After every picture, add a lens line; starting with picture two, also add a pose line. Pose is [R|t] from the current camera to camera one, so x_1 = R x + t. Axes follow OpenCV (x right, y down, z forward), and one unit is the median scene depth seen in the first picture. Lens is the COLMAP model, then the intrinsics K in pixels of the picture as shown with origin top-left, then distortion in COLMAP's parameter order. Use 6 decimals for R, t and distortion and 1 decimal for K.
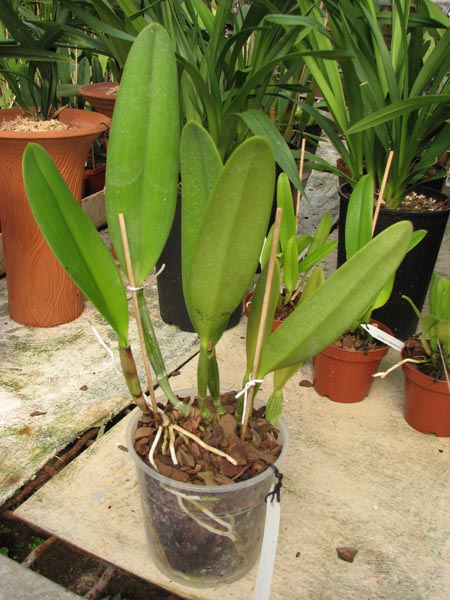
lens RADIAL K [[629.9, 0, 200.2], [0, 629.9, 290.3], [0, 0, 1]] dist [-0.109346, 0.000000]
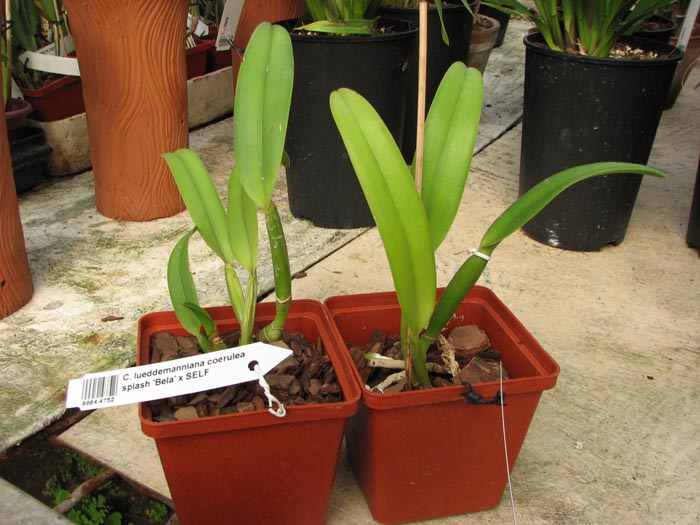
lens RADIAL K [[734.9, 0, 337.1], [0, 734.9, 286.2], [0, 0, 1]] dist [-0.109346, 0.000000]
pose [[0.998497, 0.013305, -0.053168, 0.056479], [-0.009654, 0.997616, 0.068335, 0.092948], [0.053950, -0.067719, 0.996245, 0.133447]]
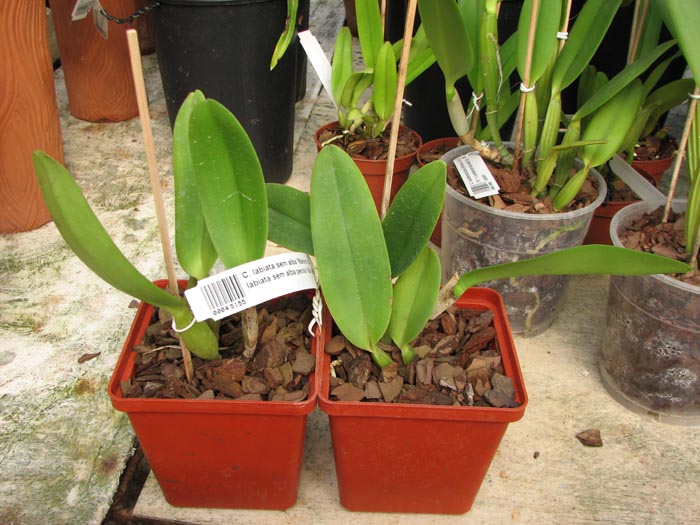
lens RADIAL K [[734.9, 0, 327.7], [0, 734.9, 281.5], [0, 0, 1]] dist [-0.109346, 0.000000]
pose [[0.938624, -0.205283, 0.277208, -0.212024], [0.148038, 0.965594, 0.213805, -0.008068], [-0.311561, -0.159645, 0.936719, 0.198129]]
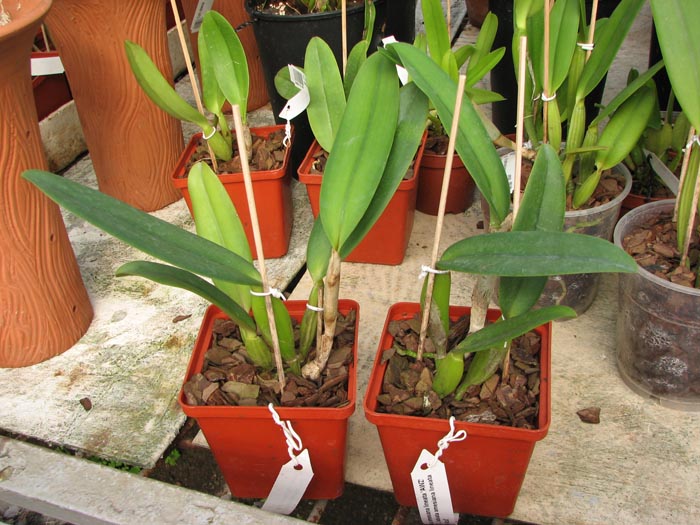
lens RADIAL K [[734.9, 0, 336.8], [0, 734.9, 277.5], [0, 0, 1]] dist [-0.109346, 0.000000]
pose [[0.982994, -0.175431, 0.054283, -0.098749], [0.160348, 0.964049, 0.211893, -0.024834], [-0.089504, -0.199585, 0.975784, 0.048810]]
